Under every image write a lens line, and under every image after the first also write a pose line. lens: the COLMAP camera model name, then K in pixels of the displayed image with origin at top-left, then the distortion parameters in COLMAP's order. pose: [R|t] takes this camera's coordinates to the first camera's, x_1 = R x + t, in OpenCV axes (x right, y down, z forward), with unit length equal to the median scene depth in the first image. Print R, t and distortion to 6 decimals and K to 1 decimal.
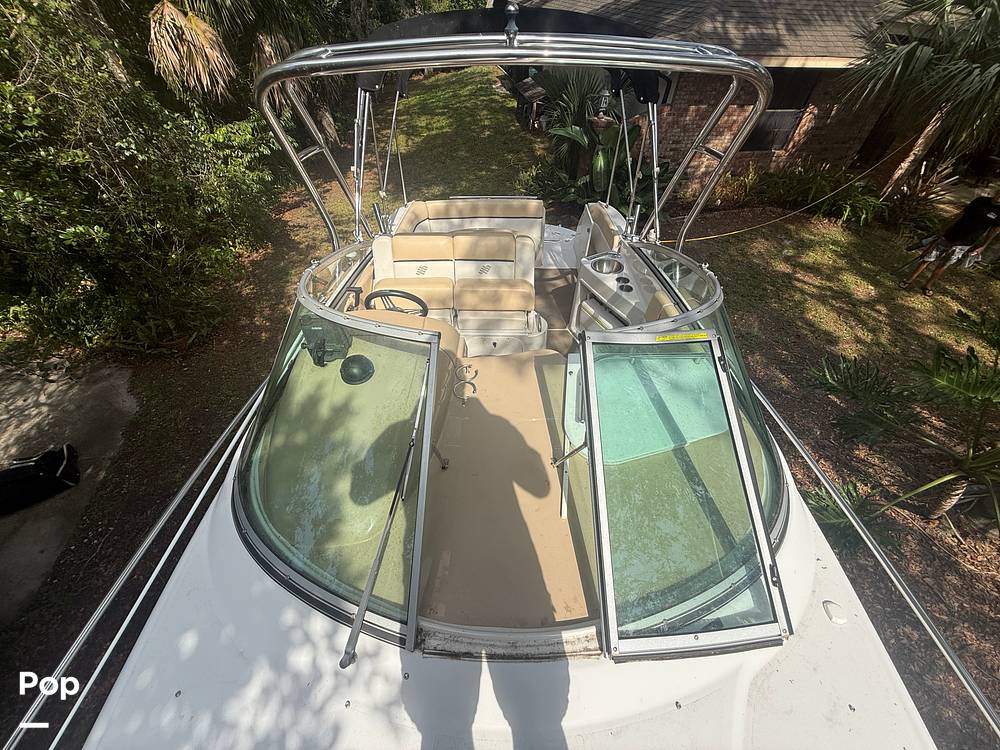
lens RADIAL K [[399.0, 0, 498.3], [0, 399.0, 369.9], [0, 0, 1]] dist [0.000429, 0.000412]
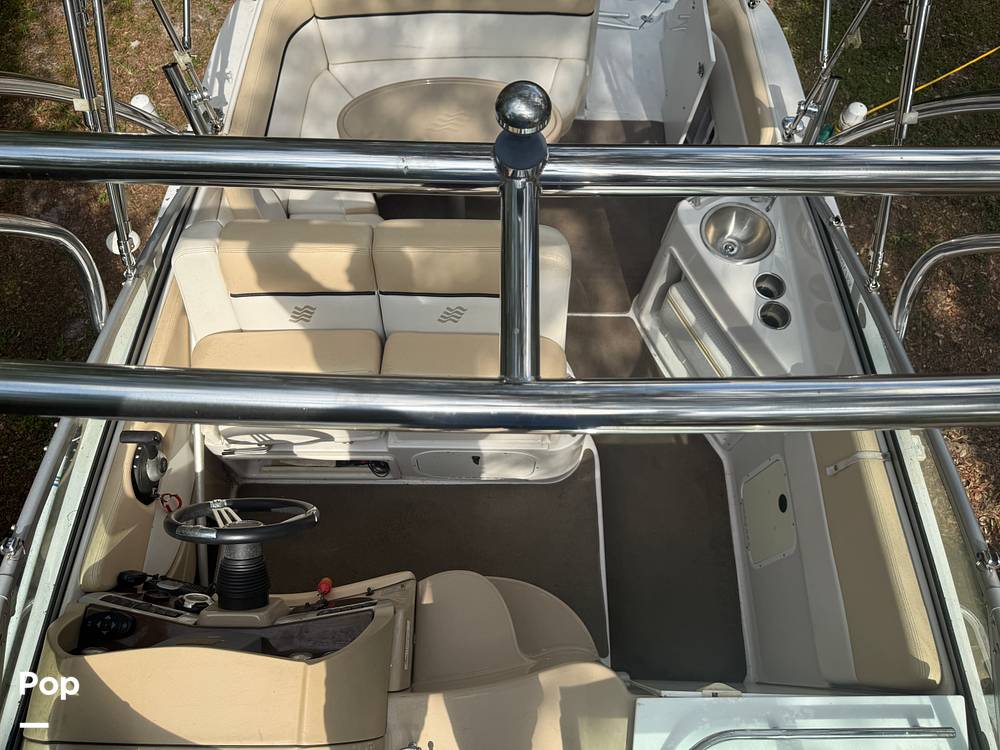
lens RADIAL K [[708.5, 0, 500.3], [0, 708.5, 375.1], [0, 0, 1]] dist [0.027807, -0.038630]
pose [[0.999827, 0.002850, 0.018386, 0.004418], [-0.009444, 0.929164, 0.369546, -0.342406], [-0.016031, -0.369656, 0.929030, 0.207441]]
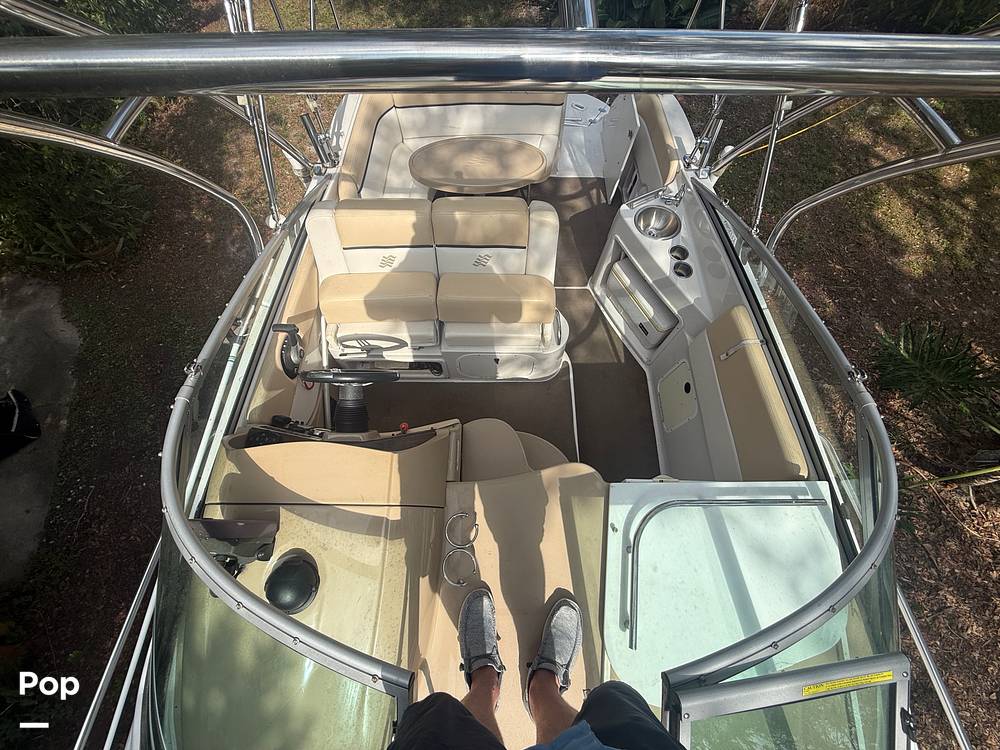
lens RADIAL K [[399.0, 0, 498.4], [0, 399.0, 371.0], [0, 0, 1]] dist [0.000429, 0.000412]
pose [[0.999911, -0.006098, 0.011844, -0.010272], [0.001232, 0.927612, 0.373542, -0.241224], [-0.013265, -0.373494, 0.927538, 0.232253]]
